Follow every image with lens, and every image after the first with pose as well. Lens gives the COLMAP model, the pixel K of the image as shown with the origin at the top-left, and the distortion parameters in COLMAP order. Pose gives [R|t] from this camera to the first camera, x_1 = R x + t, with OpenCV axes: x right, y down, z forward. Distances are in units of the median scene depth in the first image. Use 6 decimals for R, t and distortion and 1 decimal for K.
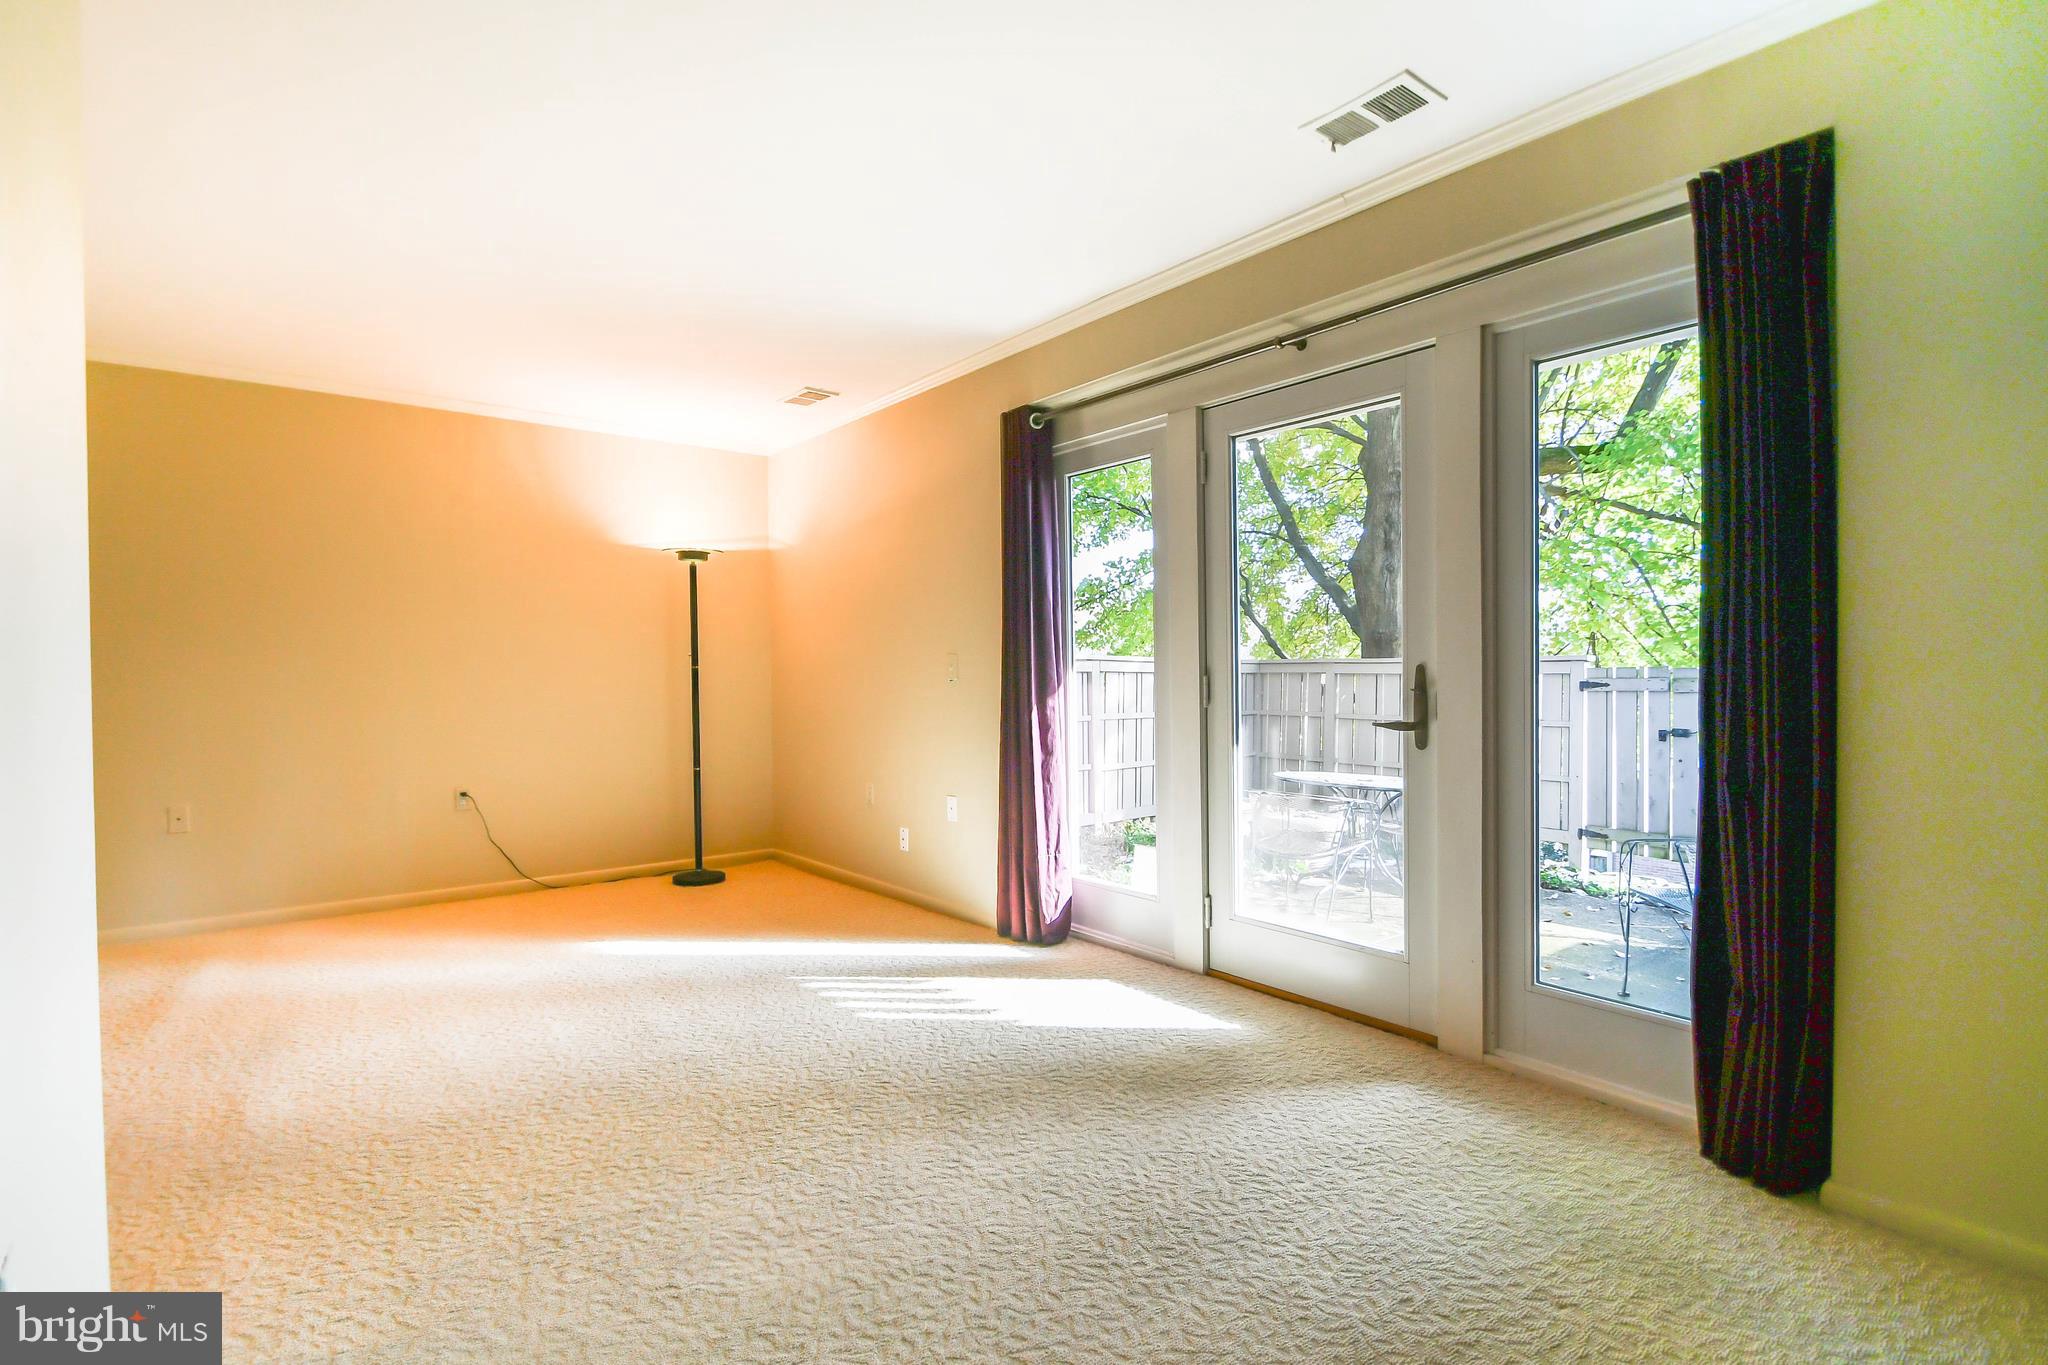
lens RADIAL K [[964.2, 0, 1031.9], [0, 964.2, 690.2], [0, 0, 1]] dist [-0.023555, -0.000004]
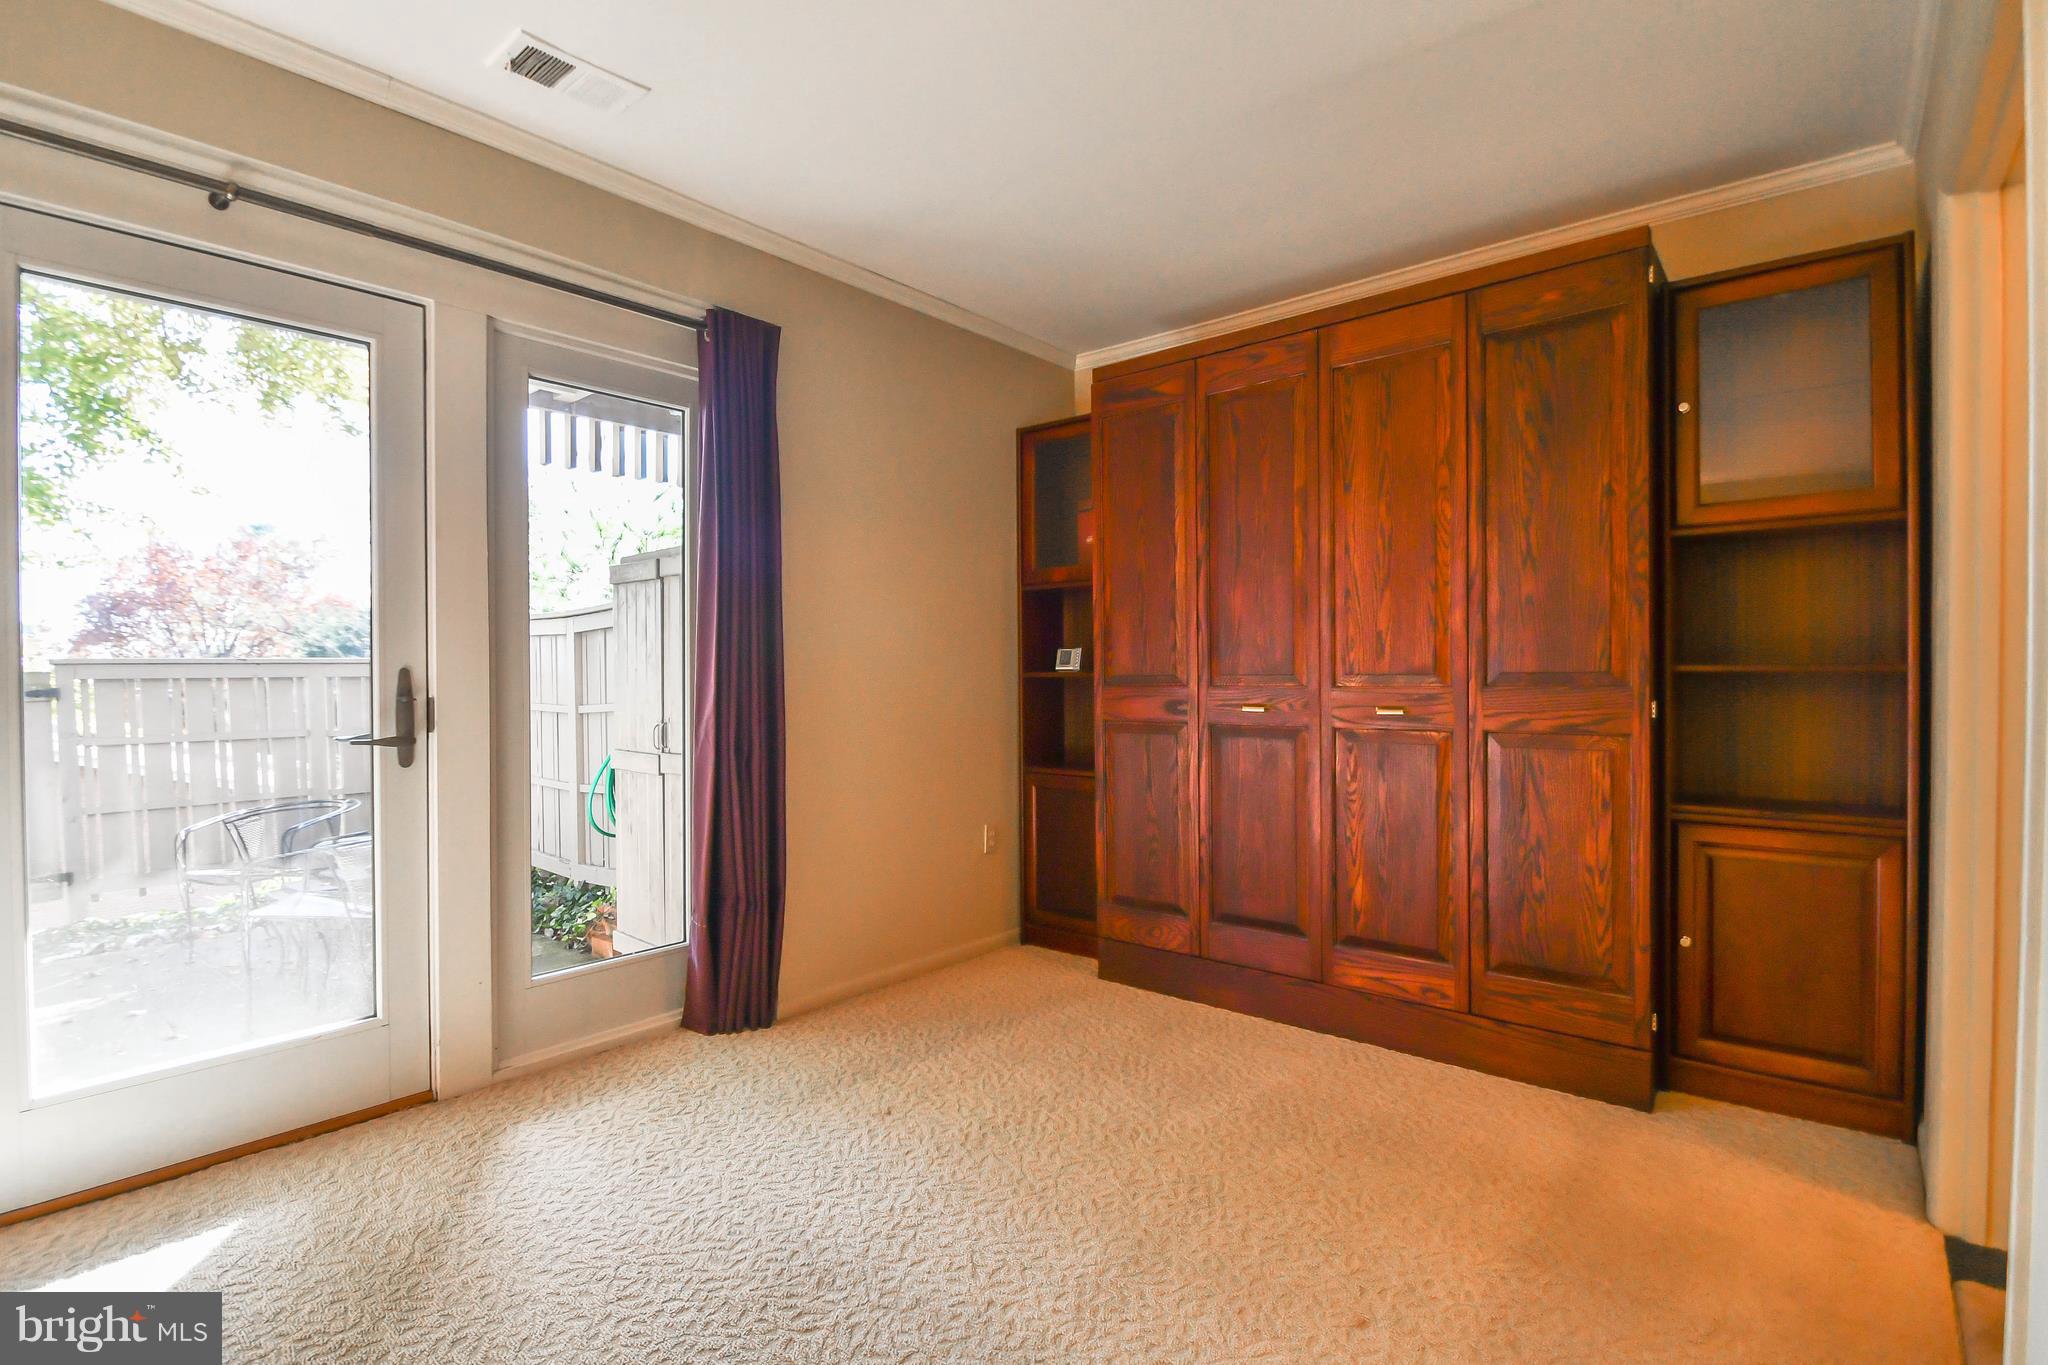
lens RADIAL K [[942.7, 0, 999.8], [0, 942.7, 685.6], [0, 0, 1]] dist [-0.016715, -0.000086]
pose [[-0.169827, -0.012716, 0.985392, -0.415146], [0.021818, 0.999623, 0.016660, -0.011020], [-0.985232, 0.024329, -0.169485, 0.502440]]
